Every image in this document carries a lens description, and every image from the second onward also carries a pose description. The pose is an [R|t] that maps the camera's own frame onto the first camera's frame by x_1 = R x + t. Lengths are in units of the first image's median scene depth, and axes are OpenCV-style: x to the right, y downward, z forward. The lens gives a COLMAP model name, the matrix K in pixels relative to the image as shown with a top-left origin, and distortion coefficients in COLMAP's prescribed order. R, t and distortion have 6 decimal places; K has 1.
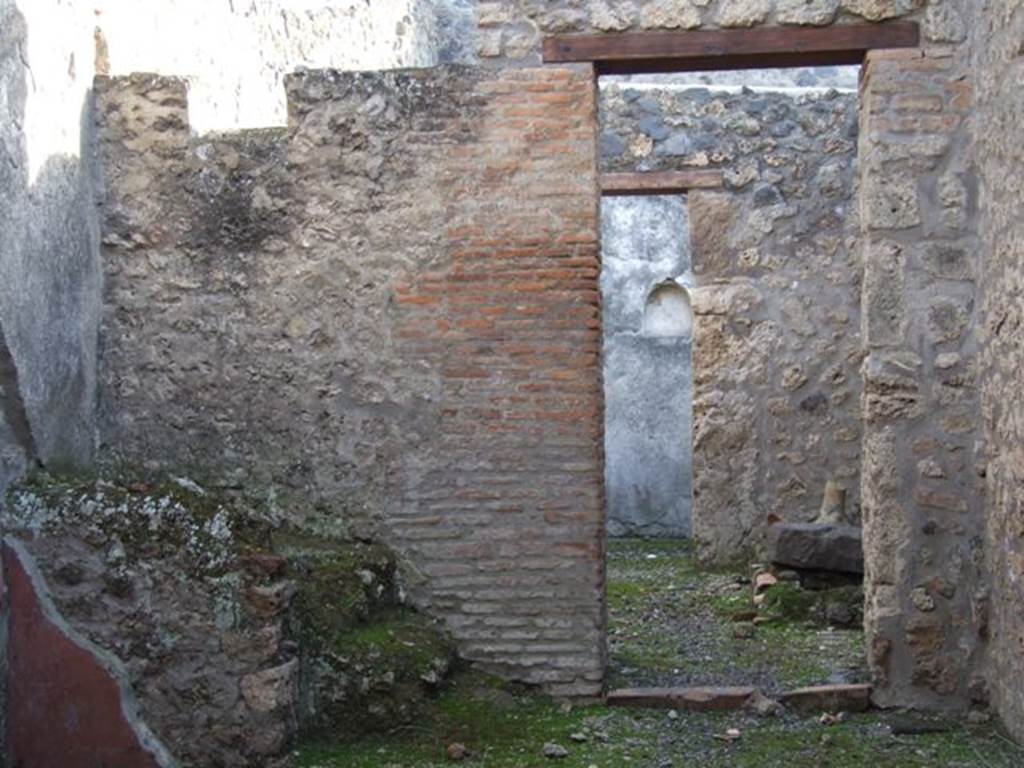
lens RADIAL K [[1768.7, 0, 508.1], [0, 1768.7, 378.5], [0, 0, 1]] dist [0.041901, 0.000000]
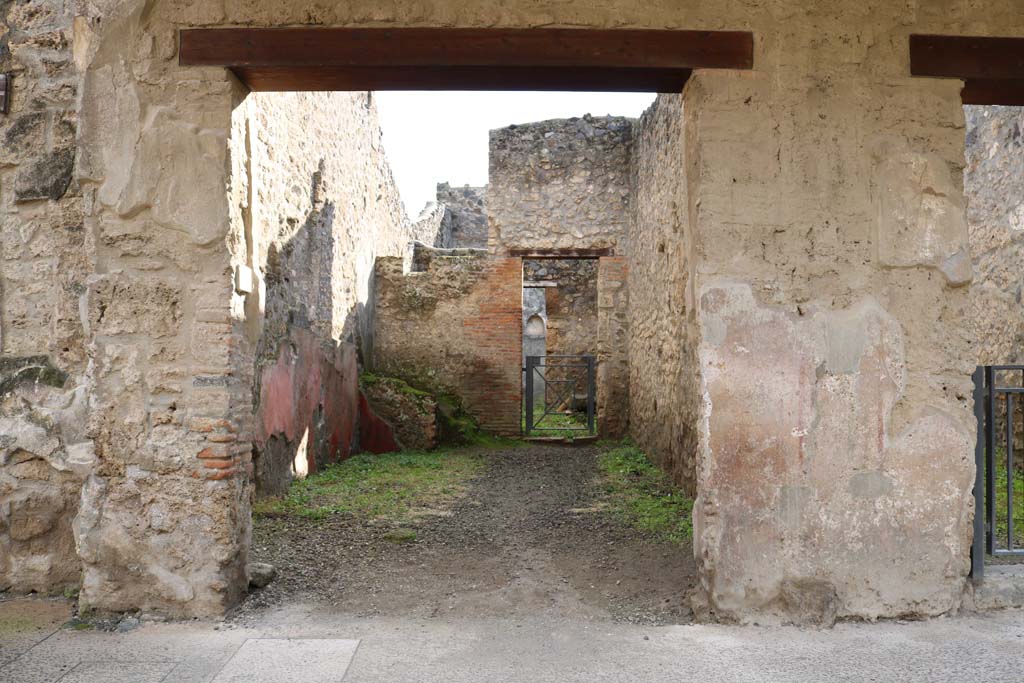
lens RADIAL K [[824.5, 0, 539.1], [0, 824.5, 354.5], [0, 0, 1]] dist [-0.123479, 0.061984]
pose [[0.993840, 0.023350, 0.108336, -0.089447], [-0.023729, 0.999716, 0.002210, 0.006029], [-0.108253, -0.004767, 0.994112, -0.593386]]
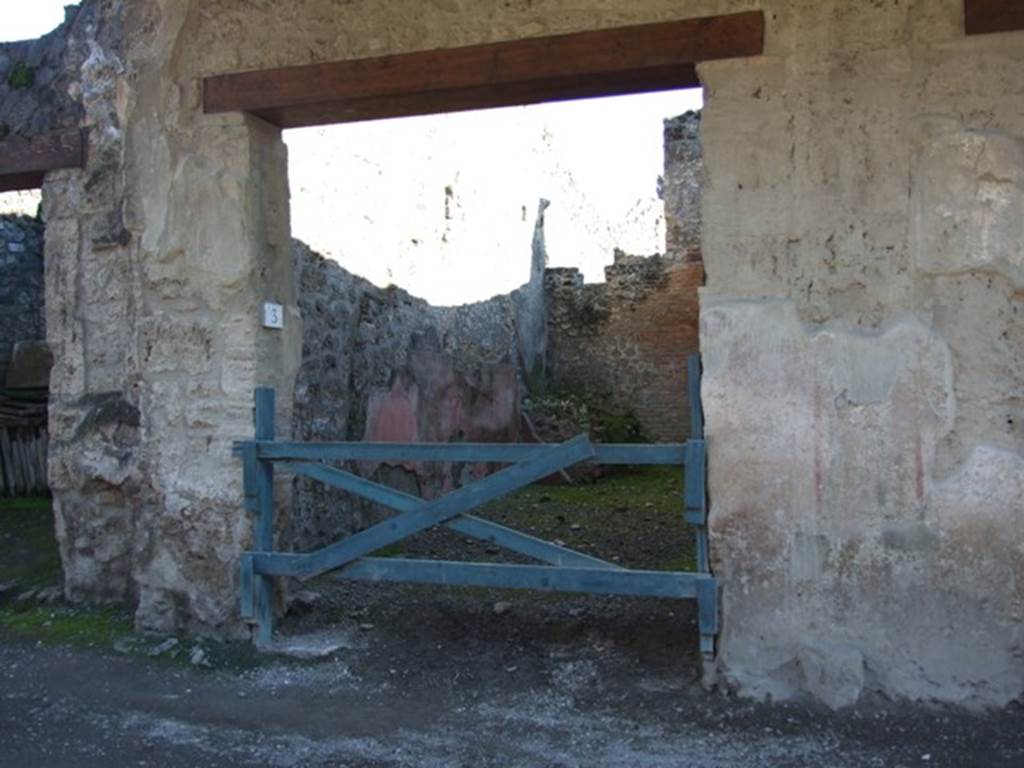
lens RADIAL K [[935.2, 0, 557.8], [0, 935.2, 379.5], [0, 0, 1]] dist [-0.020796, 0.000000]
pose [[0.981399, 0.006142, -0.191879, 0.110035], [-0.001755, 0.999733, 0.023022, -0.011783], [0.191969, -0.022257, 0.981149, -0.633716]]
